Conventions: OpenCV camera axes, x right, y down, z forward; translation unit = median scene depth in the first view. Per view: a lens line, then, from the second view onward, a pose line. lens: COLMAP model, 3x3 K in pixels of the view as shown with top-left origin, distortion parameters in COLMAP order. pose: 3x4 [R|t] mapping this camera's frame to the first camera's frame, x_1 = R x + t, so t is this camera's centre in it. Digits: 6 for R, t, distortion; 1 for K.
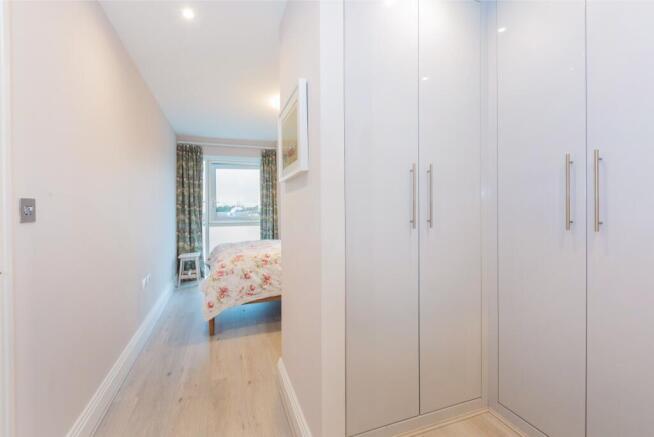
lens RADIAL K [[289.5, 0, 327.0], [0, 289.5, 214.6], [0, 0, 1]] dist [-0.003387, -0.000681]
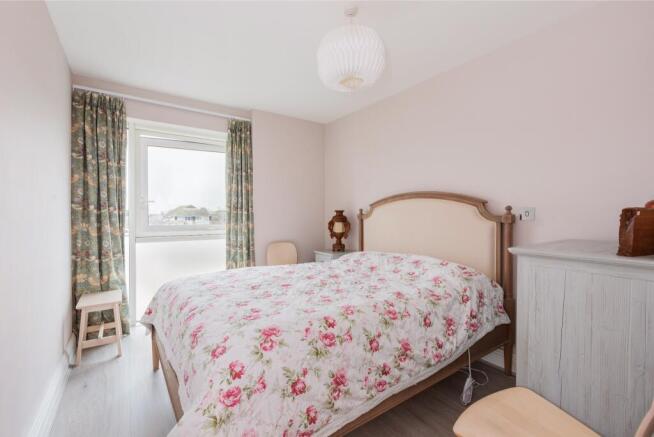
lens RADIAL K [[289.5, 0, 326.2], [0, 289.5, 221.9], [0, 0, 1]] dist [-0.003387, -0.000681]
pose [[0.967521, 0.002170, 0.252781, -0.197872], [-0.003708, 0.999977, 0.005610, -0.005356], [-0.252763, -0.006365, 0.967507, 0.363531]]
